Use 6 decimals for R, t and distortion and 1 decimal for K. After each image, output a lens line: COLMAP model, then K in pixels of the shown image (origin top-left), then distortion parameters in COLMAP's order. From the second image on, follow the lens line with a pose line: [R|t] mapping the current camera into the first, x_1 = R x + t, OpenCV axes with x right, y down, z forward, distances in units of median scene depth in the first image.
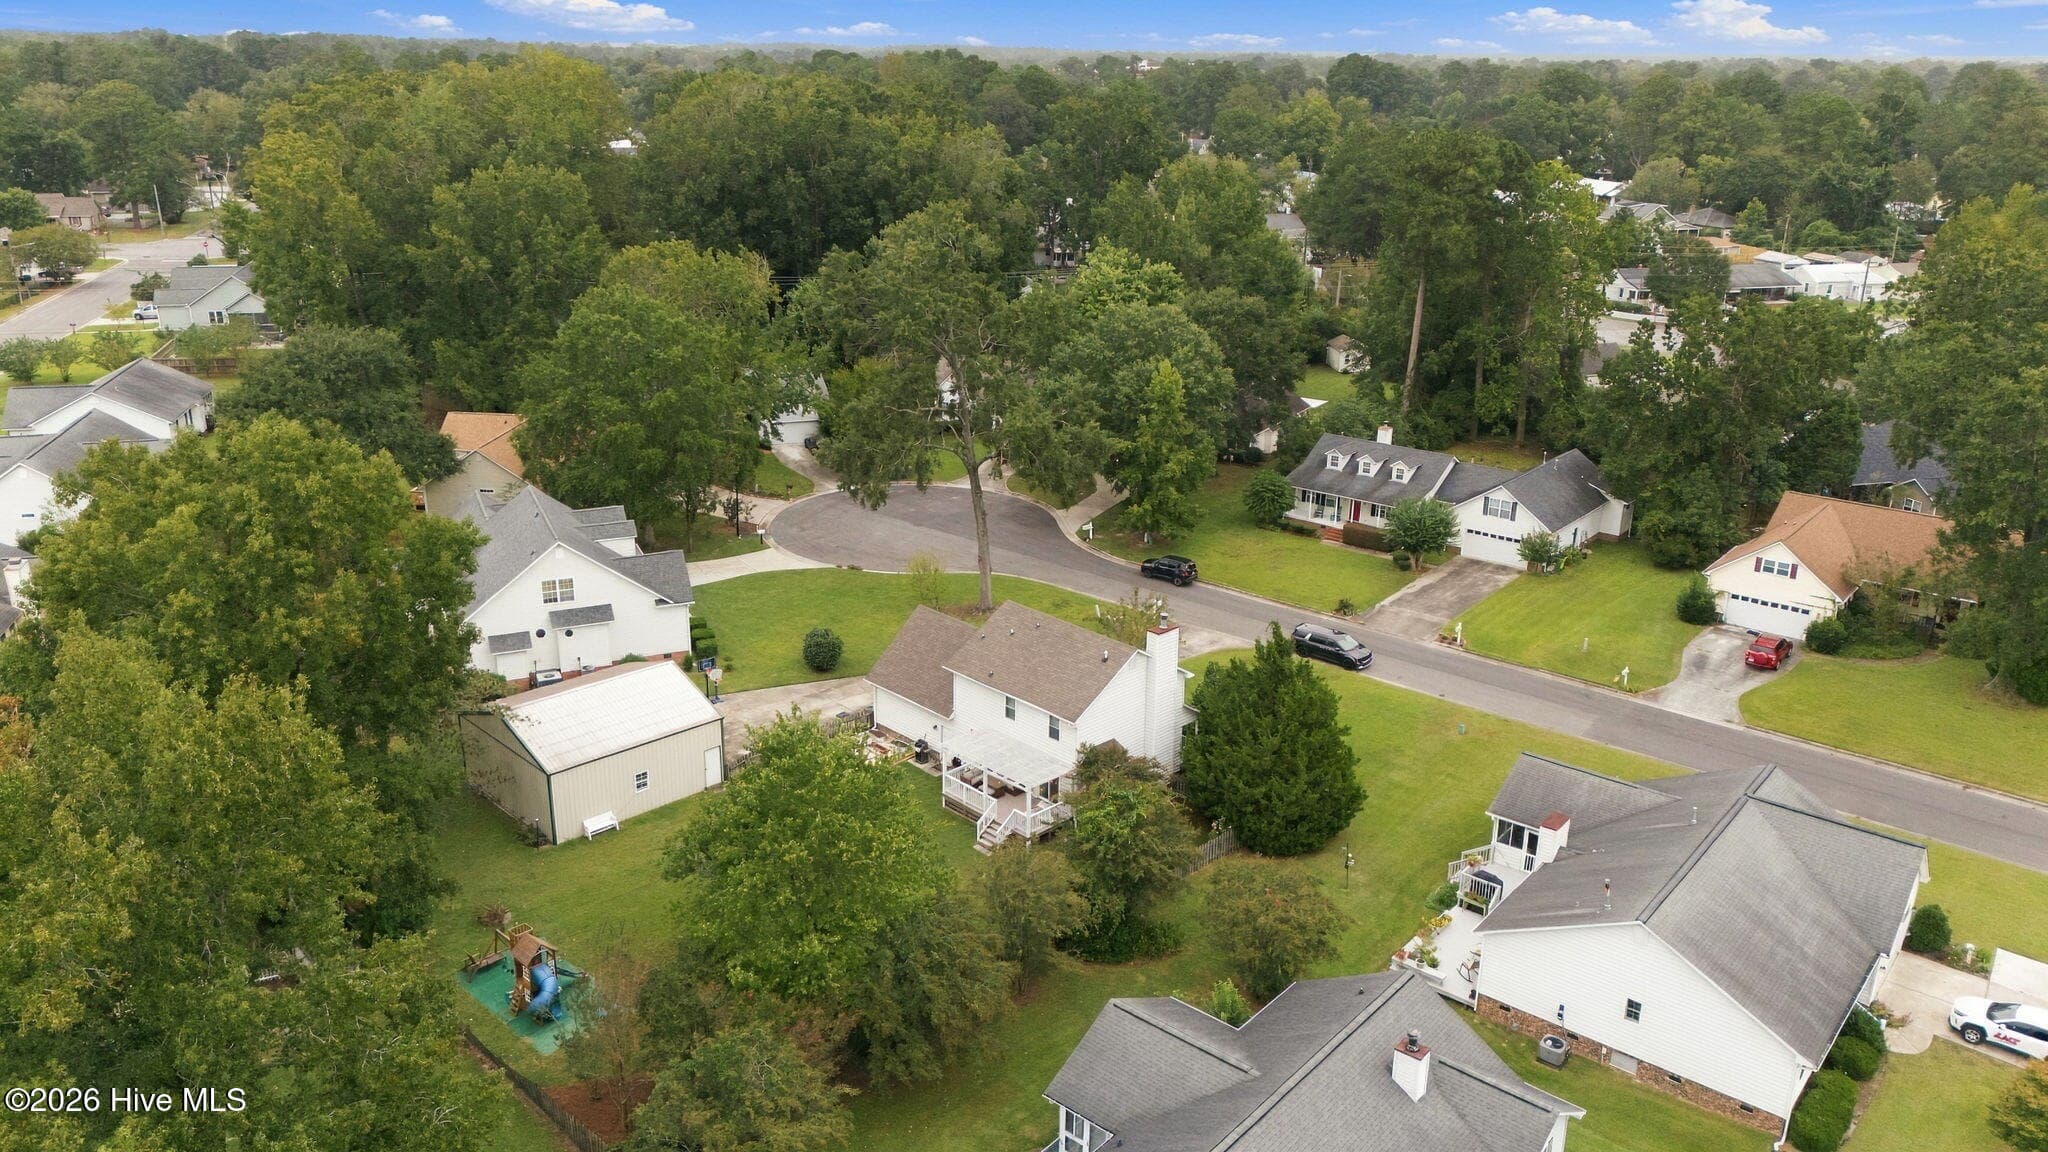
lens RADIAL K [[1495.4, 0, 1015.5], [0, 1495.4, 589.7], [0, 0, 1]] dist [0.074945, -0.070662]
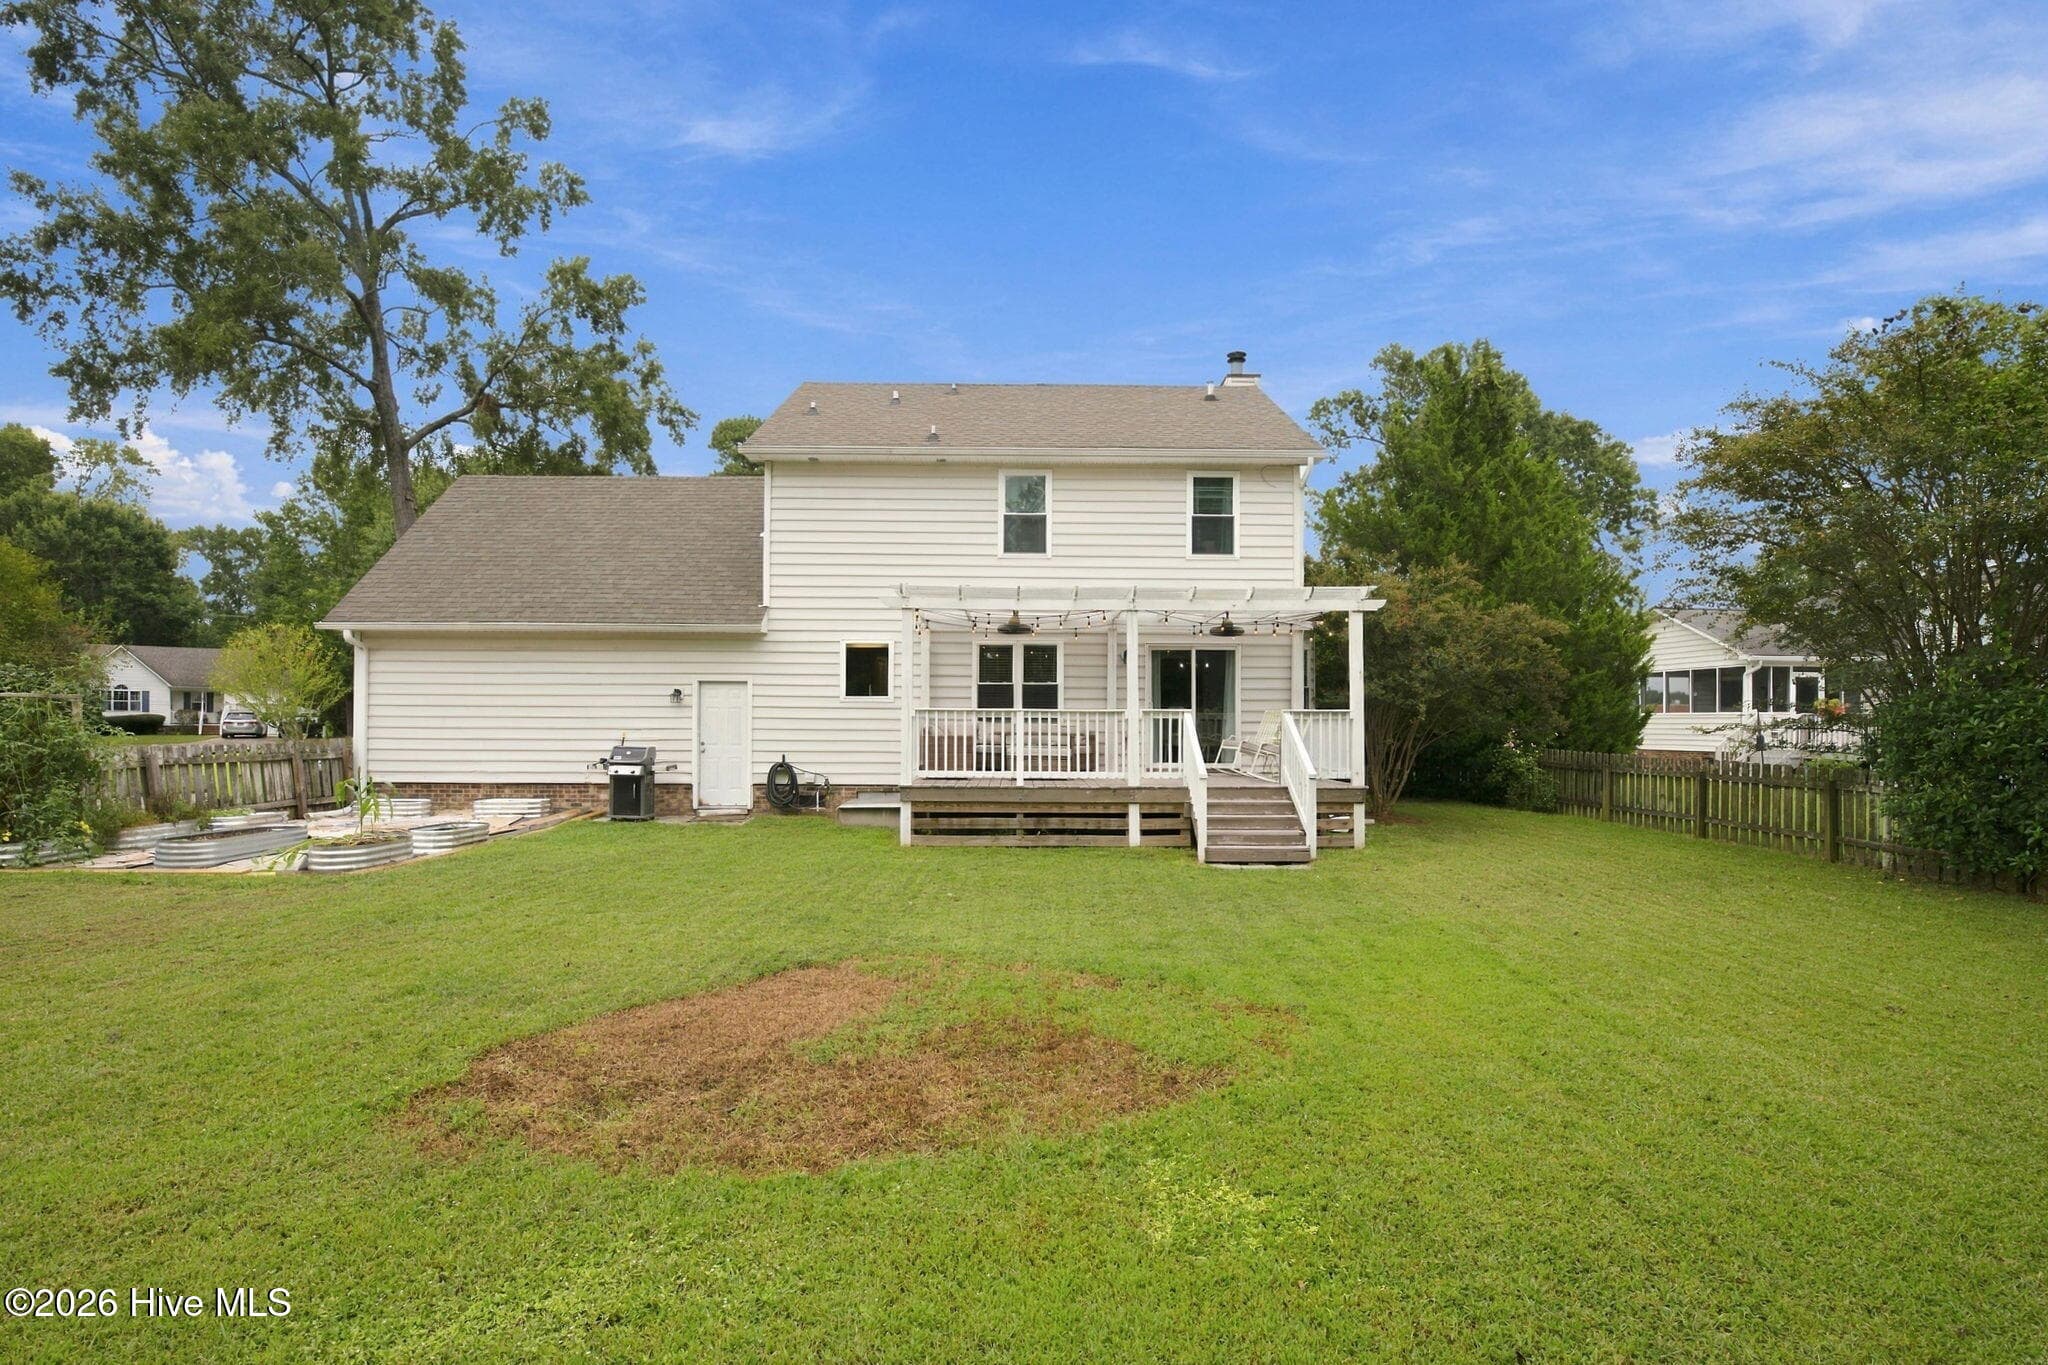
lens RADIAL K [[980.6, 0, 1017.0], [0, 980.6, 723.3], [0, 0, 1]] dist [-0.017110, 0.003221]
pose [[0.685441, -0.008688, 0.728077, -0.147435], [0.249163, 0.942360, -0.223326, 0.154795], [-0.684170, 0.334487, 0.648097, 0.798361]]
